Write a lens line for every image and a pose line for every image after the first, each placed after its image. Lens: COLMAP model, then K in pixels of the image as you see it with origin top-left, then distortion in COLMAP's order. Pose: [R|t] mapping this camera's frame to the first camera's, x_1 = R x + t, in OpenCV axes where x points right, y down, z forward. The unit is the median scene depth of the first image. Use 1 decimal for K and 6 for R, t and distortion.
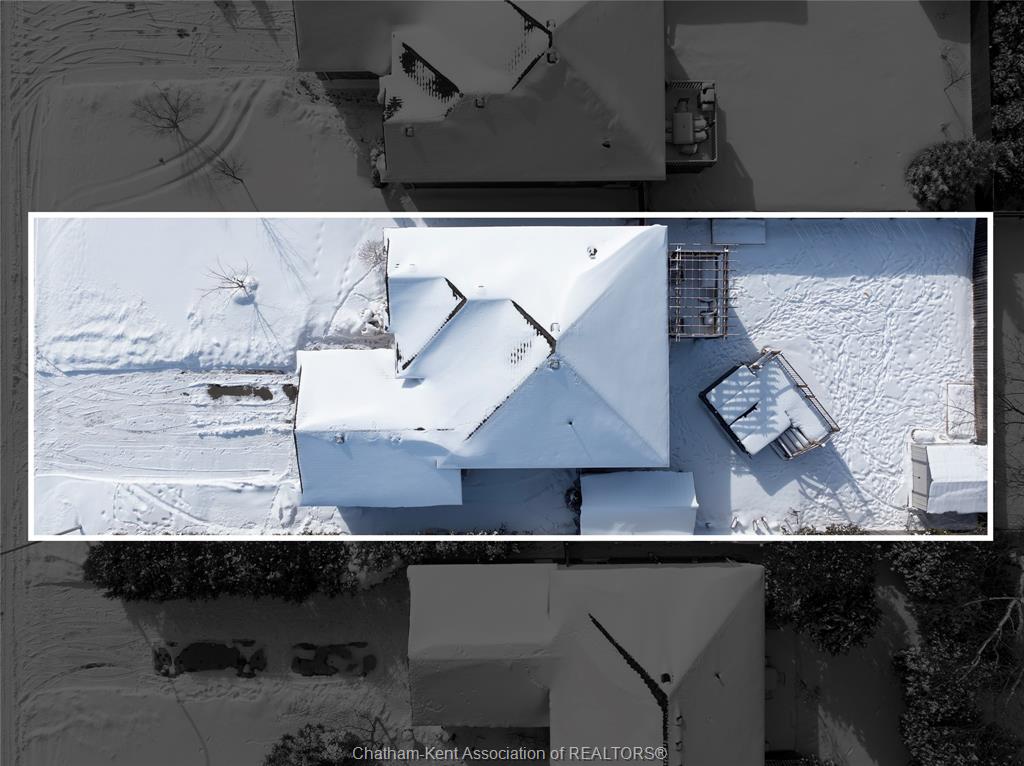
lens RADIAL K [[837.1, 0, 513.3], [0, 837.1, 359.0], [0, 0, 1]] dist [-0.035580, -0.003923]
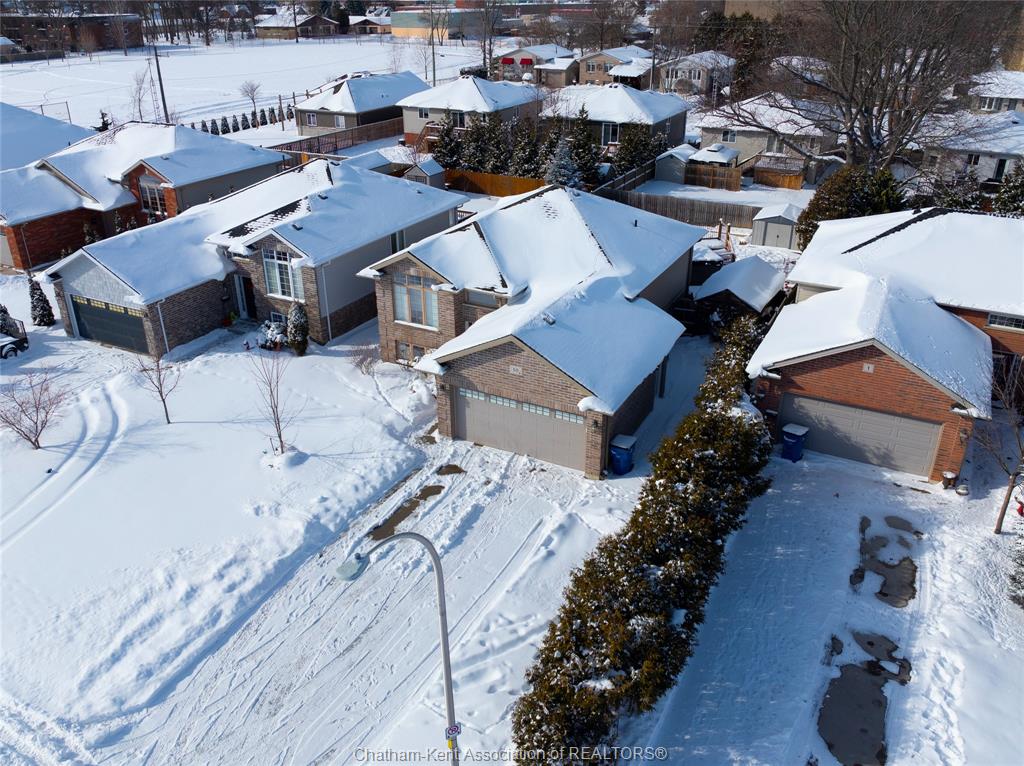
lens RADIAL K [[815.5, 0, 512.0], [0, 815.5, 383.0], [0, 0, 1]] dist [-0.039656, 0.002202]
pose [[0.467588, -0.392280, 0.792135, -0.733545], [0.883932, 0.212587, -0.416498, 0.340486], [-0.005014, 0.894943, 0.446152, 0.648382]]
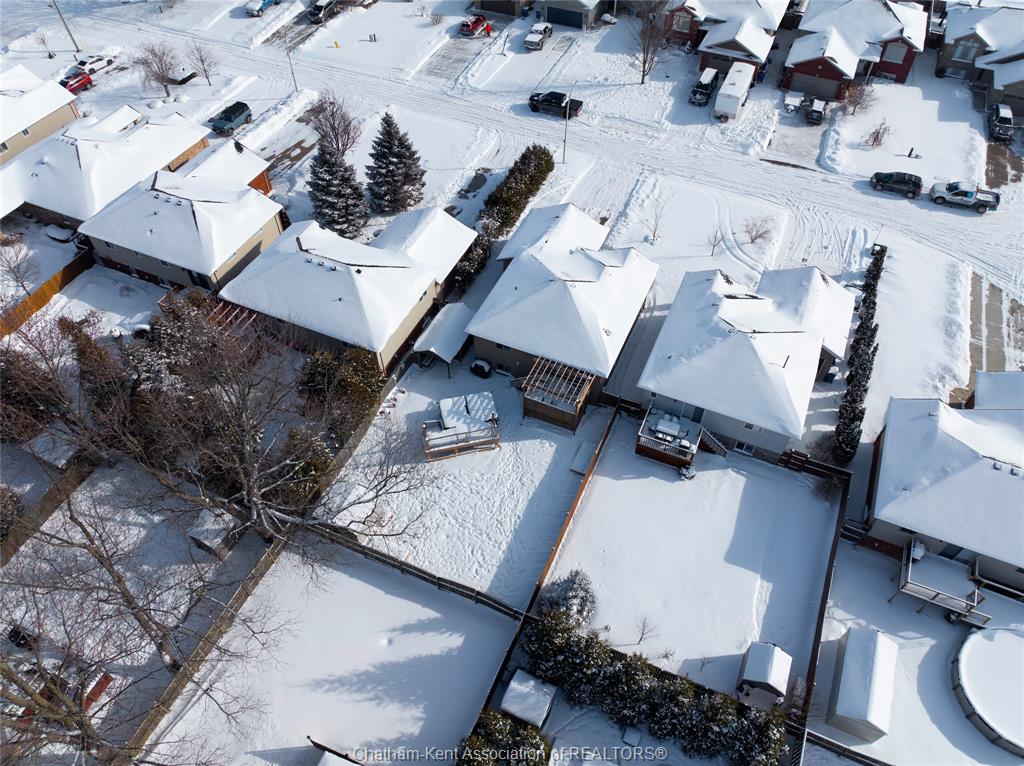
lens RADIAL K [[723.4, 0, 512.0], [0, 723.4, 383.0], [0, 0, 1]] dist [-0.039142, -0.003993]
pose [[-0.413689, 0.691655, -0.592010, 0.935345], [-0.910400, -0.310139, 0.273835, -0.328840], [0.005794, 0.652248, 0.757984, 0.018496]]
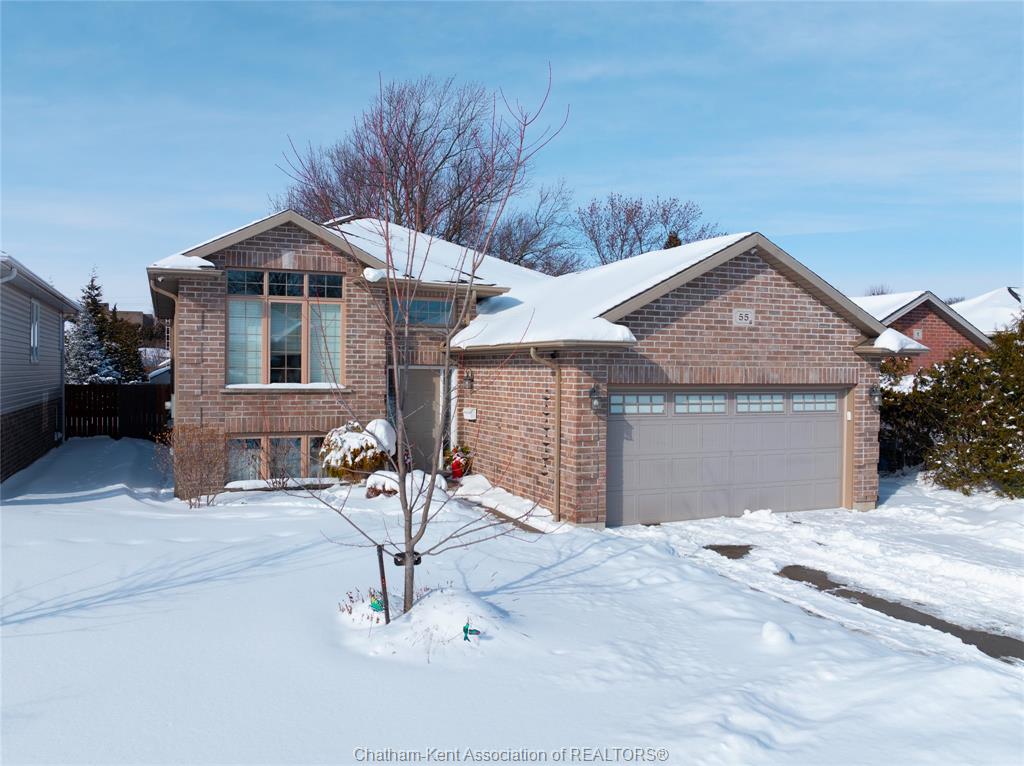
lens RADIAL K [[795.1, 0, 463.8], [0, 795.1, 381.7], [0, 0, 1]] dist [-0.036944, -0.005542]
pose [[-0.349609, -0.019683, 0.936689, -0.479413], [0.936736, 0.011123, 0.349860, -0.133560], [-0.017305, 0.999744, 0.014549, 0.944376]]
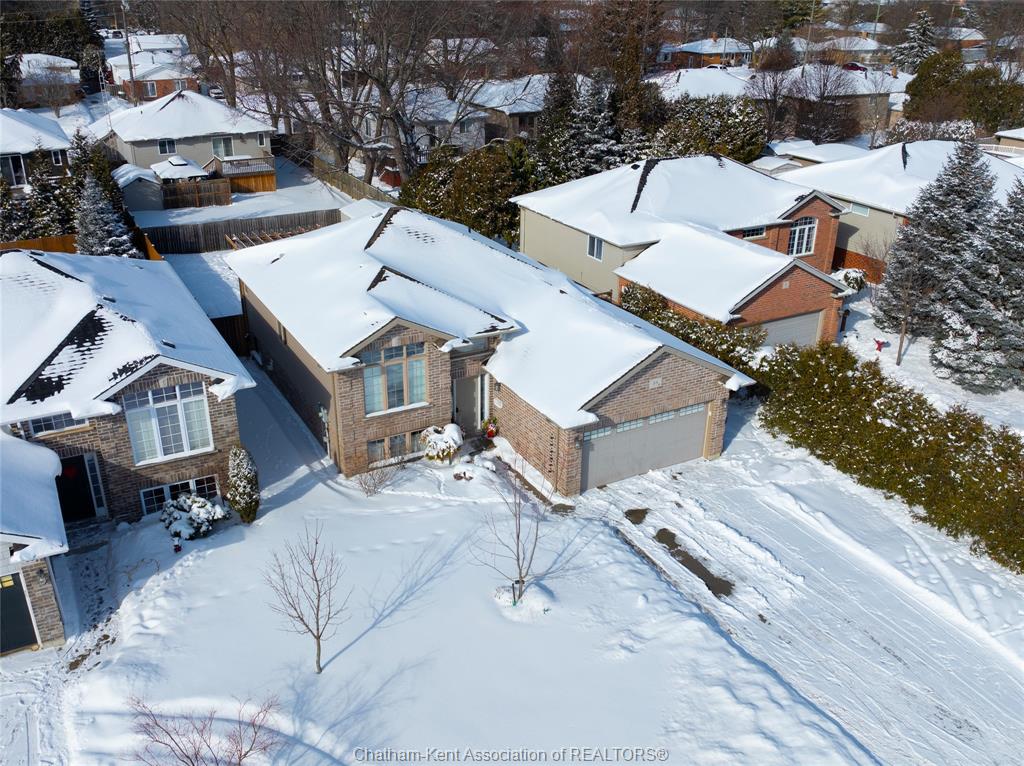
lens RADIAL K [[916.7, 0, 498.7], [0, 916.7, 412.2], [0, 0, 1]] dist [-0.029170, -0.022516]
pose [[-0.468815, -0.391655, 0.791719, -0.710472], [0.883111, -0.189474, 0.429202, -0.314365], [-0.018089, 0.900392, 0.434703, 0.652613]]
